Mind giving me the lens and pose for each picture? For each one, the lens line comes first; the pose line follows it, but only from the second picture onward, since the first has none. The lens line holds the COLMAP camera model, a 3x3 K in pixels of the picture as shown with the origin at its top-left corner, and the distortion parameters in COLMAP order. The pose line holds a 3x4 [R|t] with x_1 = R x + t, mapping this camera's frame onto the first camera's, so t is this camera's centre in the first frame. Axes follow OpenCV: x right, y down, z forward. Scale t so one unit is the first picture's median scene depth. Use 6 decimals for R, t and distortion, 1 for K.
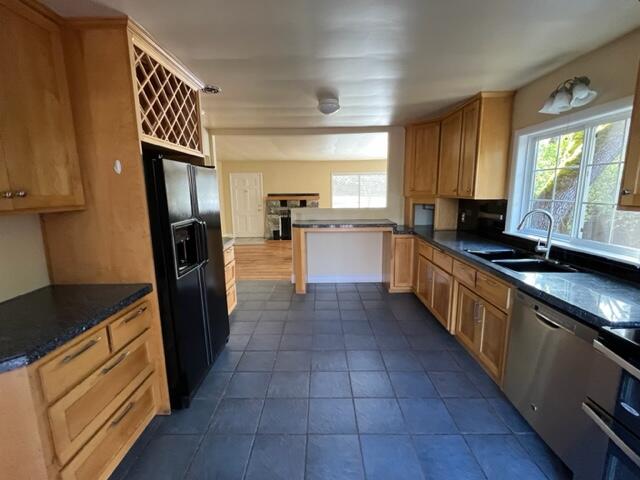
lens RADIAL K [[294.4, 0, 320.5], [0, 294.4, 242.3], [0, 0, 1]] dist [-0.001886, -0.000899]
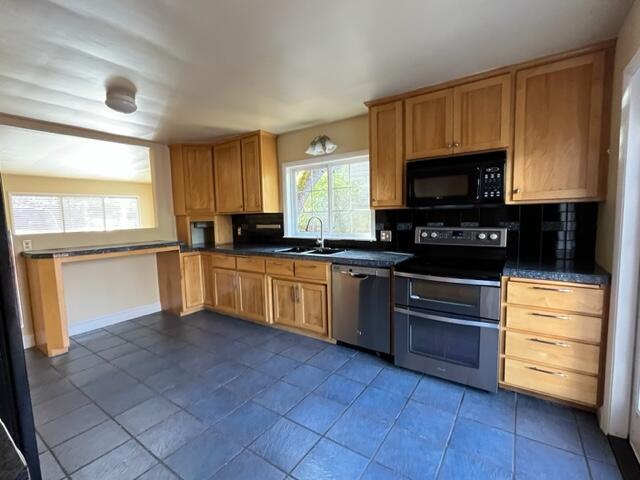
lens RADIAL K [[294.4, 0, 319.3], [0, 294.4, 240.2], [0, 0, 1]] dist [-0.001886, -0.000899]
pose [[0.561900, -0.069154, 0.824309, -0.345474], [0.164648, 0.985910, -0.029523, 0.041347], [-0.810654, 0.152310, 0.565369, 0.105628]]
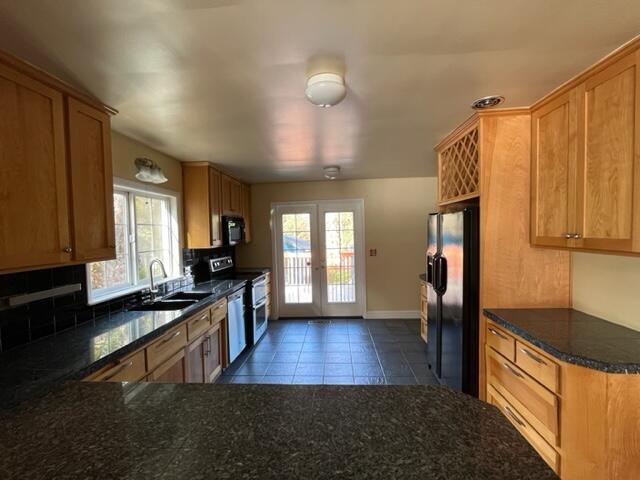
lens RADIAL K [[294.4, 0, 319.2], [0, 294.4, 241.3], [0, 0, 1]] dist [-0.001886, -0.000899]
pose [[-0.997240, 0.037639, 0.064000, 0.009216], [0.050121, 0.977210, 0.206274, -0.271016], [-0.054778, 0.208912, -0.976399, 1.466153]]
